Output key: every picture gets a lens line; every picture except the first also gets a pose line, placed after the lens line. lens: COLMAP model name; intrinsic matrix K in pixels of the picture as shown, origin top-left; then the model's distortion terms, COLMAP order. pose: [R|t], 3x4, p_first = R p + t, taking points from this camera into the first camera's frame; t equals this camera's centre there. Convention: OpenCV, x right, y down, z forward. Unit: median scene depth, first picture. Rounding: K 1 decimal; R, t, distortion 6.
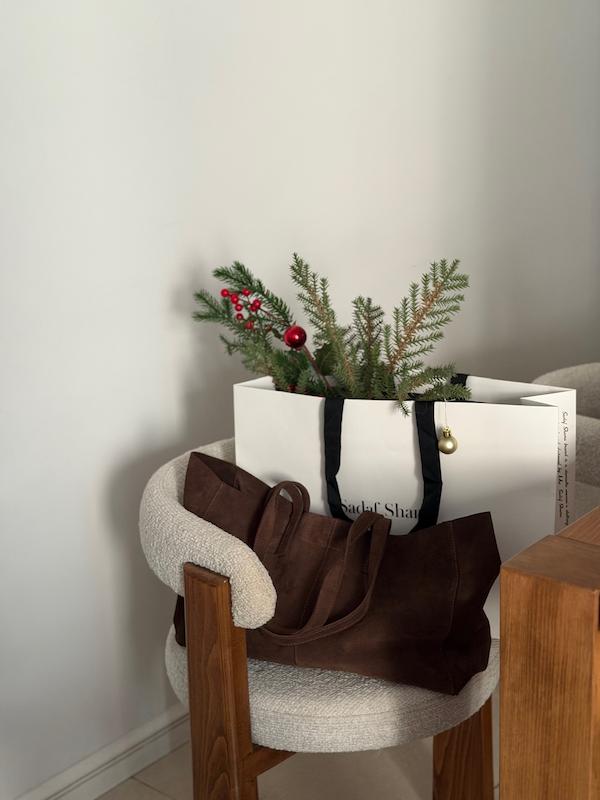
lens RADIAL K [[1109.7, 0, 307.8], [0, 1109.7, 397.7], [0, 0, 1]] dist [0.106994, 0.000000]
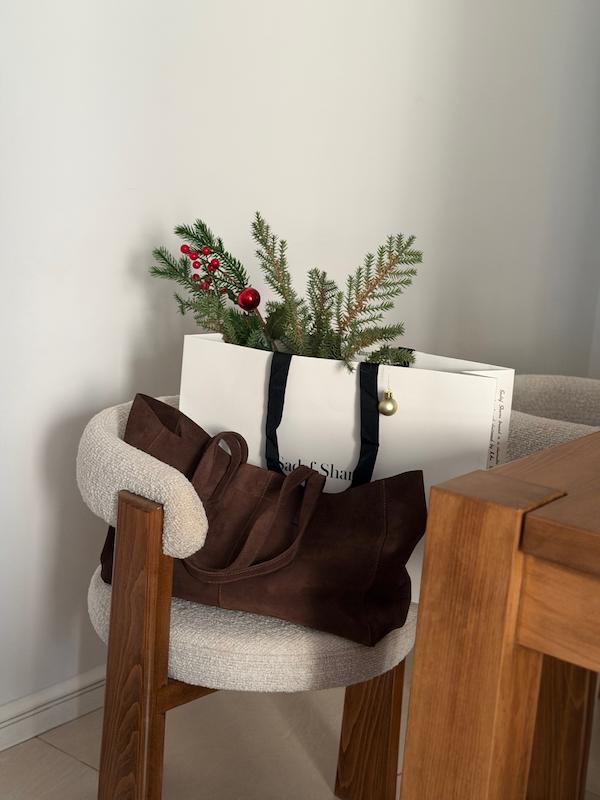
lens RADIAL K [[1109.7, 0, 303.5], [0, 1109.7, 401.1], [0, 0, 1]] dist [0.106994, 0.000000]
pose [[0.993470, 0.102125, 0.050864, -0.004315], [-0.099569, 0.993749, -0.050487, 0.093779], [-0.055702, 0.045093, 0.997429, -0.019988]]
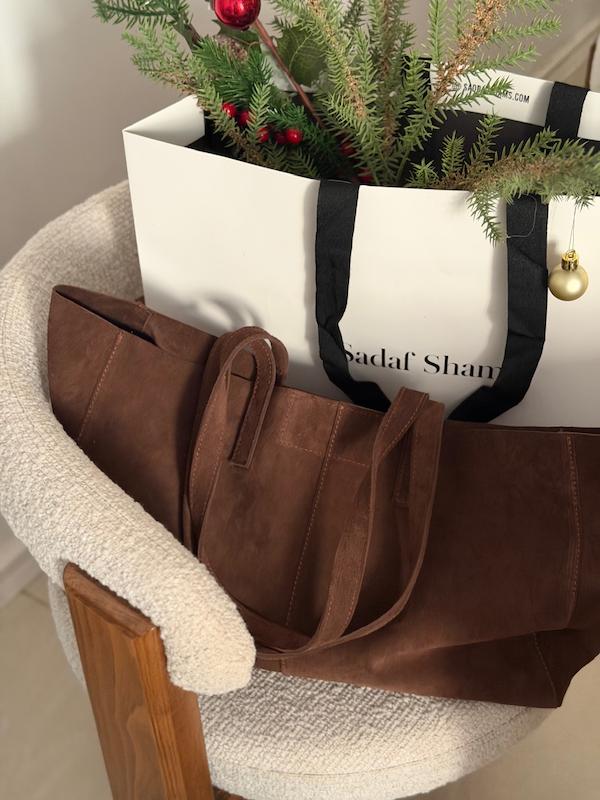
lens RADIAL K [[1109.7, 0, 305.8], [0, 1109.7, 397.3], [0, 0, 1]] dist [0.106994, 0.000000]
pose [[0.994922, -0.058564, 0.081857, -0.035331], [0.015069, 0.890795, 0.454155, -0.137747], [-0.099515, -0.450616, 0.887154, 0.524629]]
